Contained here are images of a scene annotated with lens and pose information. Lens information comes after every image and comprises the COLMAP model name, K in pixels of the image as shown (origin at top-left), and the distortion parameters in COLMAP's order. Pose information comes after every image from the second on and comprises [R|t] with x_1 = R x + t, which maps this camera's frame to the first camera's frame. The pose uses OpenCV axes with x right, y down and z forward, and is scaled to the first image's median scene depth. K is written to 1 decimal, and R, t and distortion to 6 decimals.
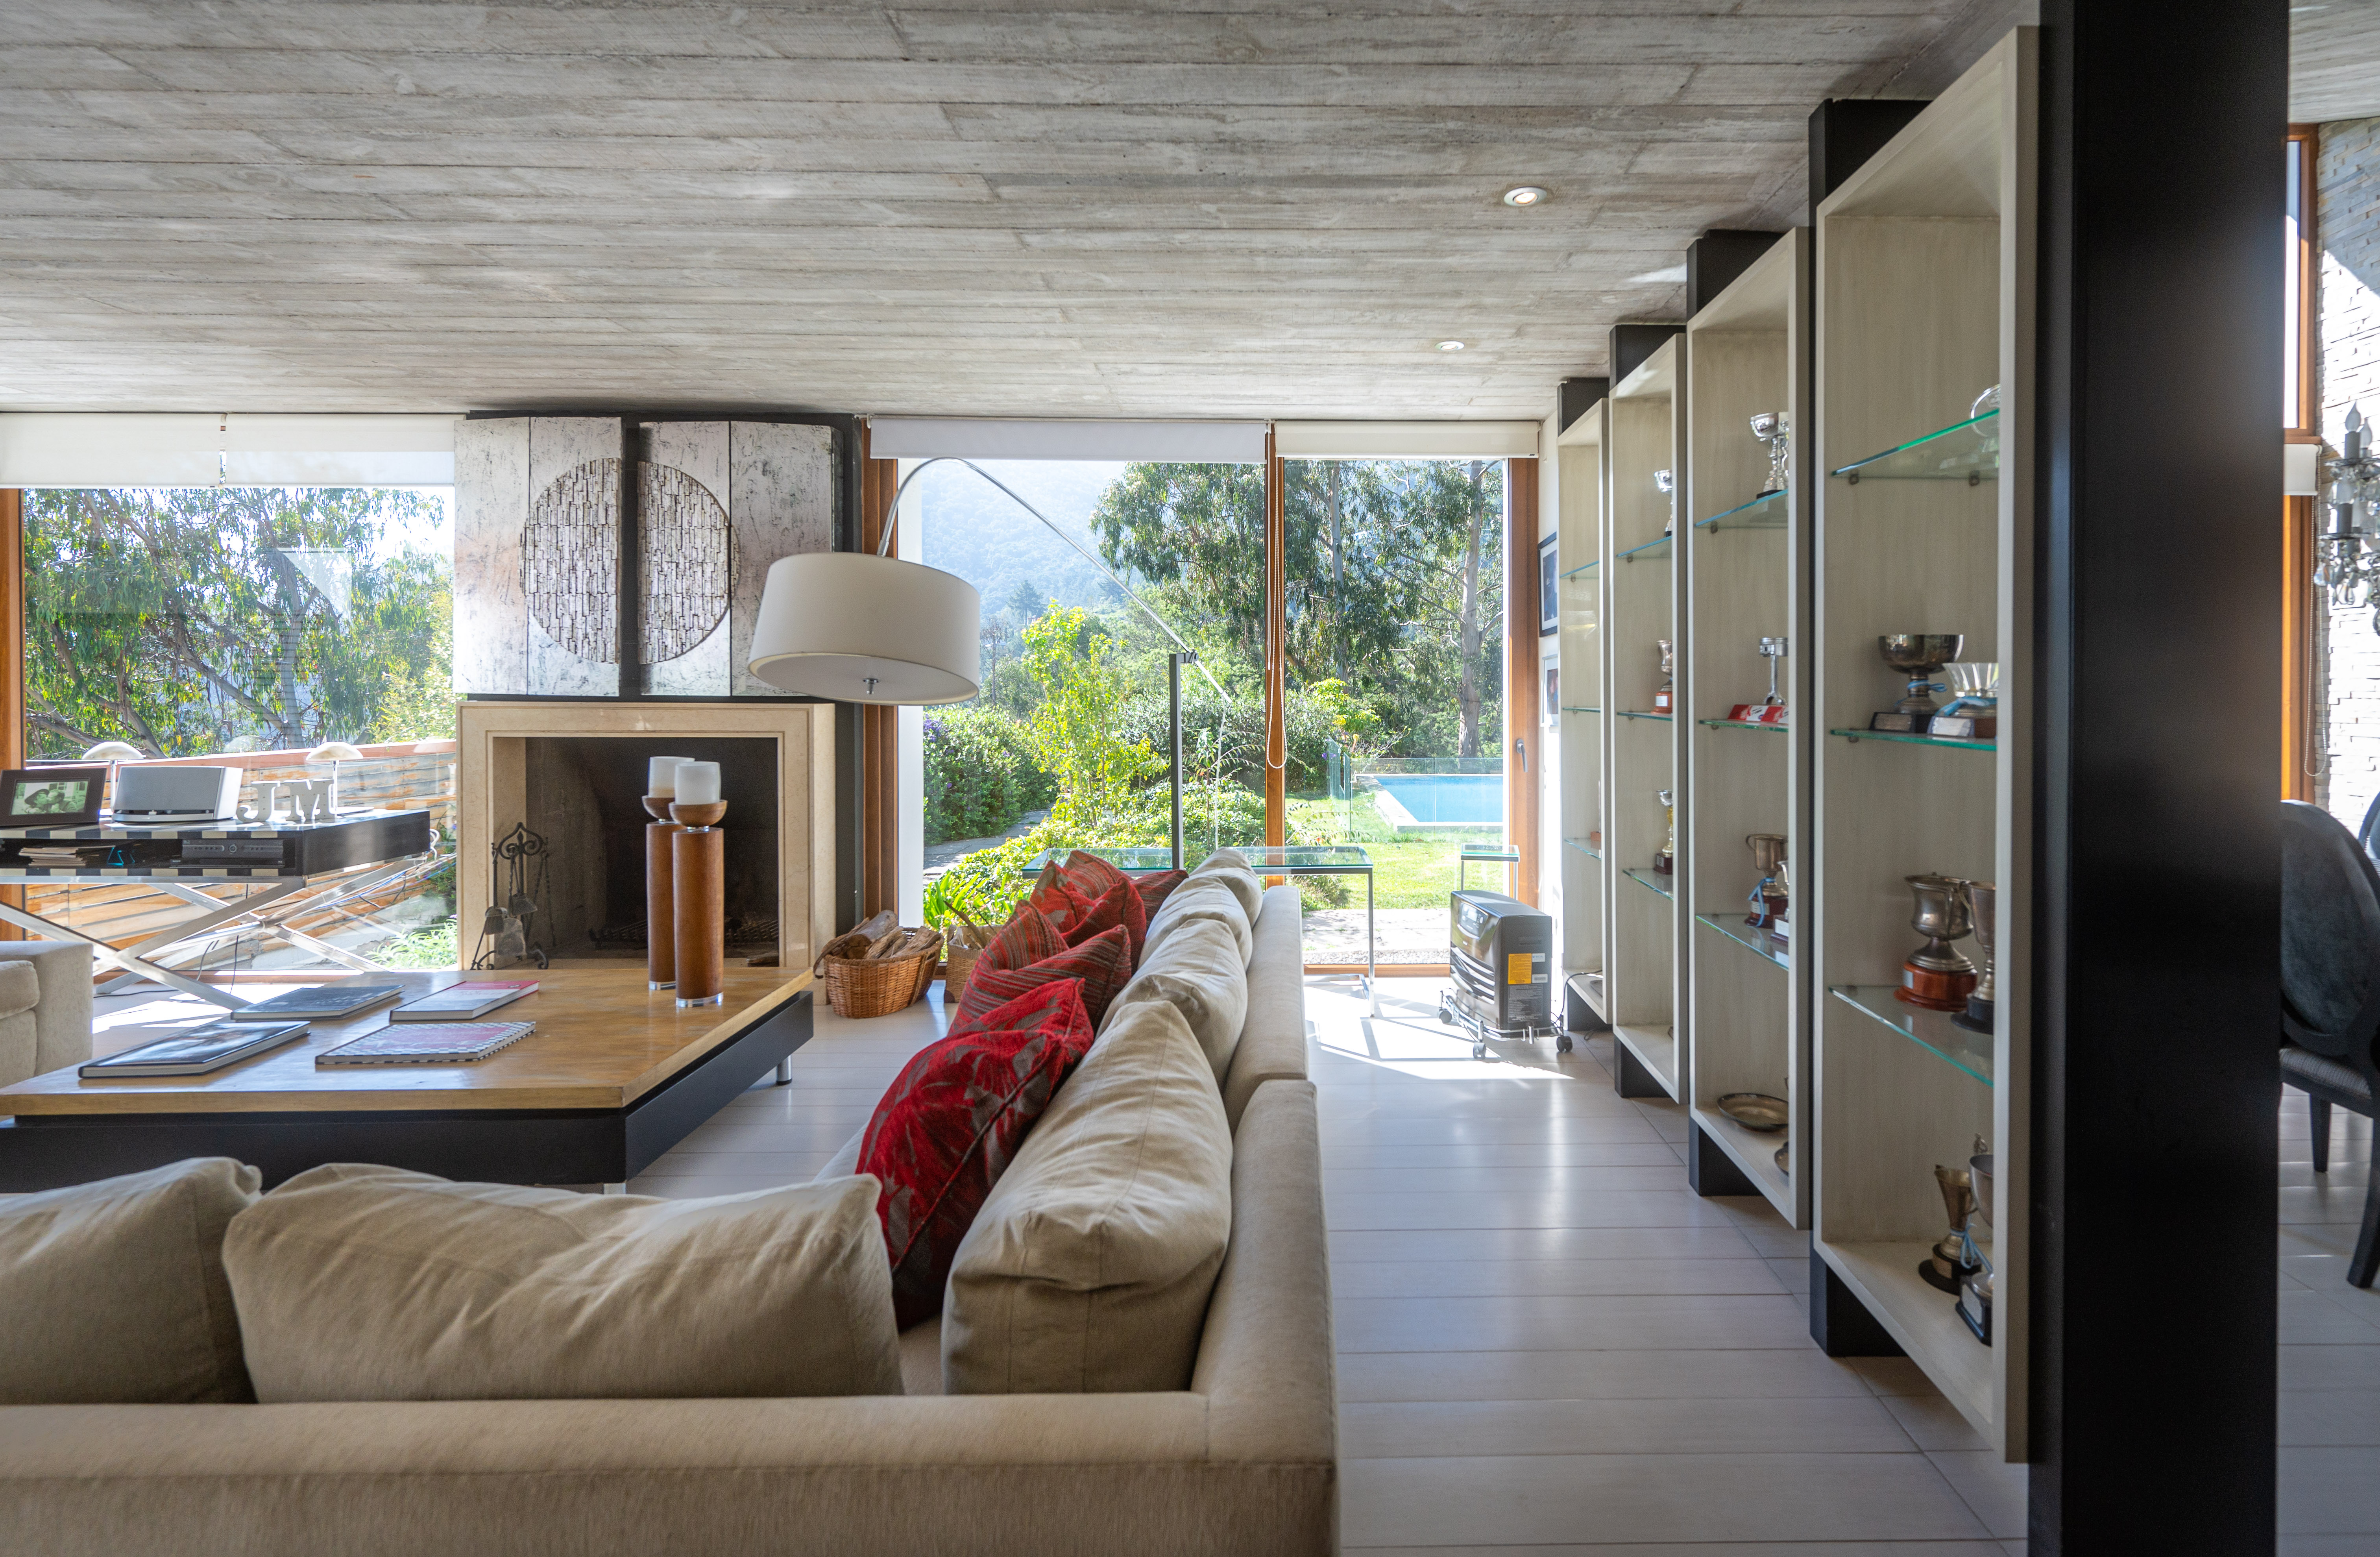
lens RADIAL K [[1106.9, 0, 1323.2], [0, 1106.9, 693.4], [0, 0, 1]] dist [0.003146, 0.001166]
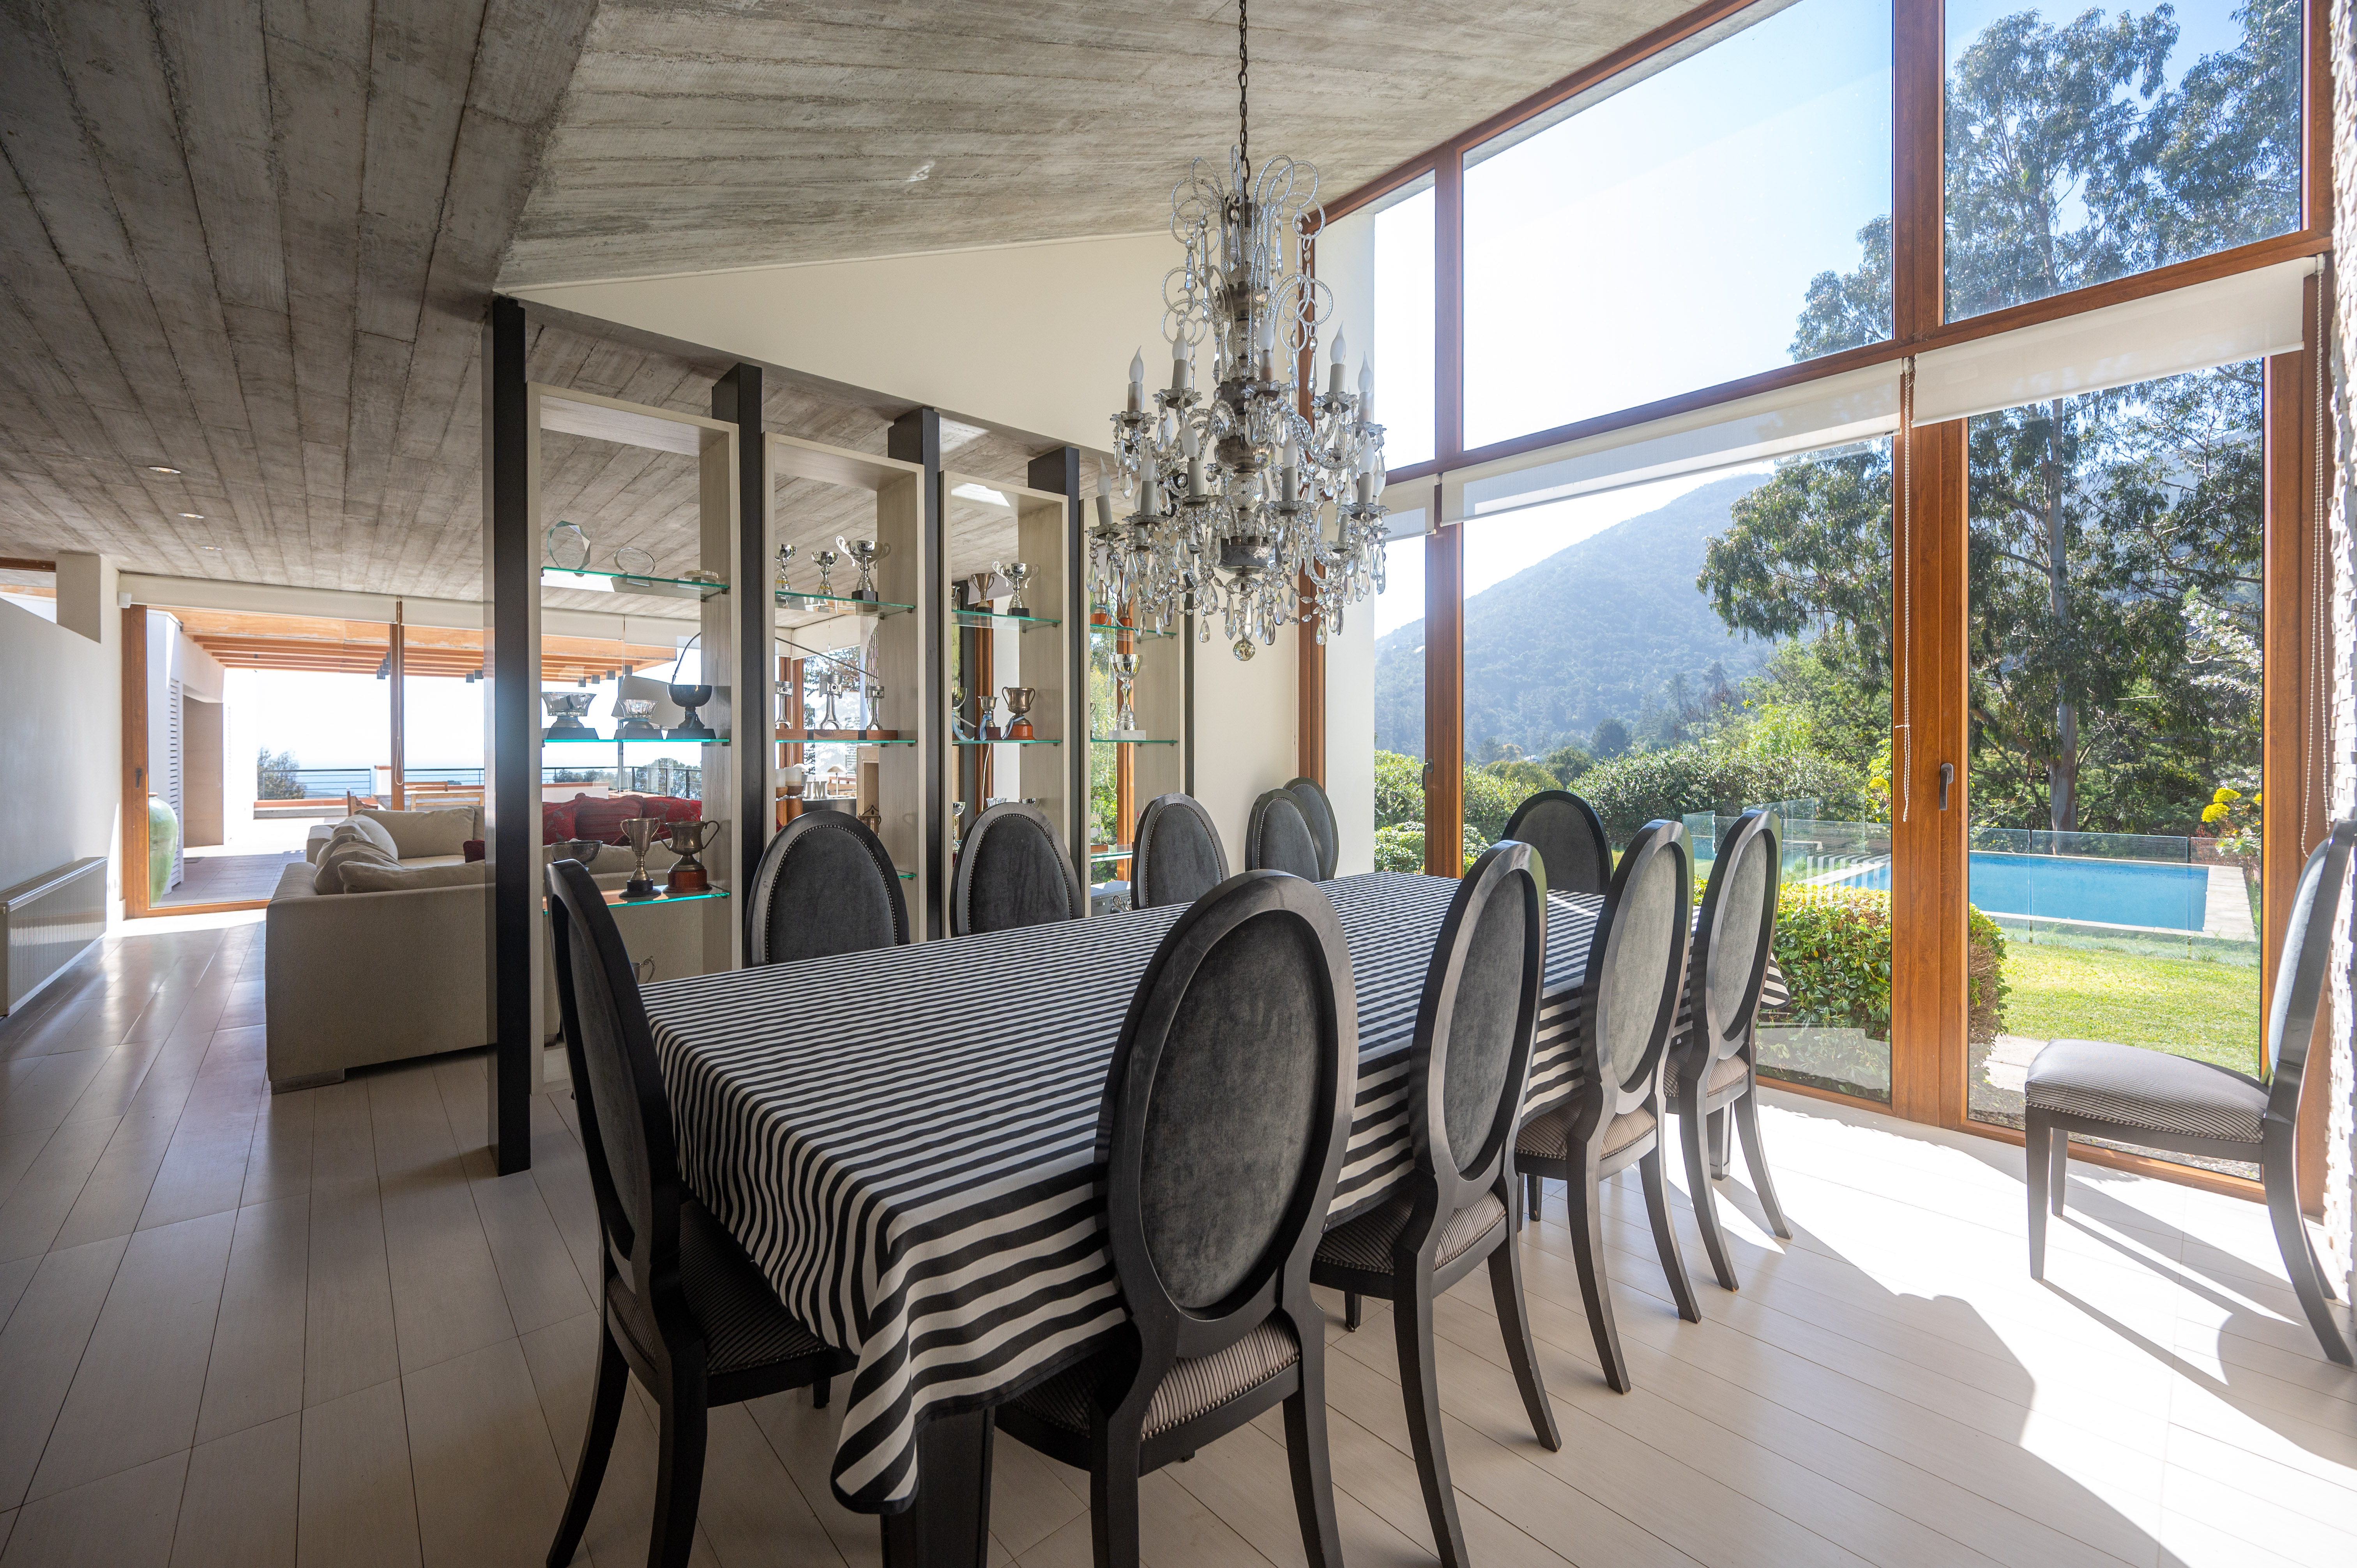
lens RADIAL K [[1014.6, 0, 1160.5], [0, 1014.6, 759.4], [0, 0, 1]] dist [-0.005298, -0.000175]
pose [[0.614749, 0.007400, -0.788688, 1.056984], [-0.007142, 0.999967, 0.003815, 0.025507], [0.788690, 0.003287, 0.614782, 0.267920]]
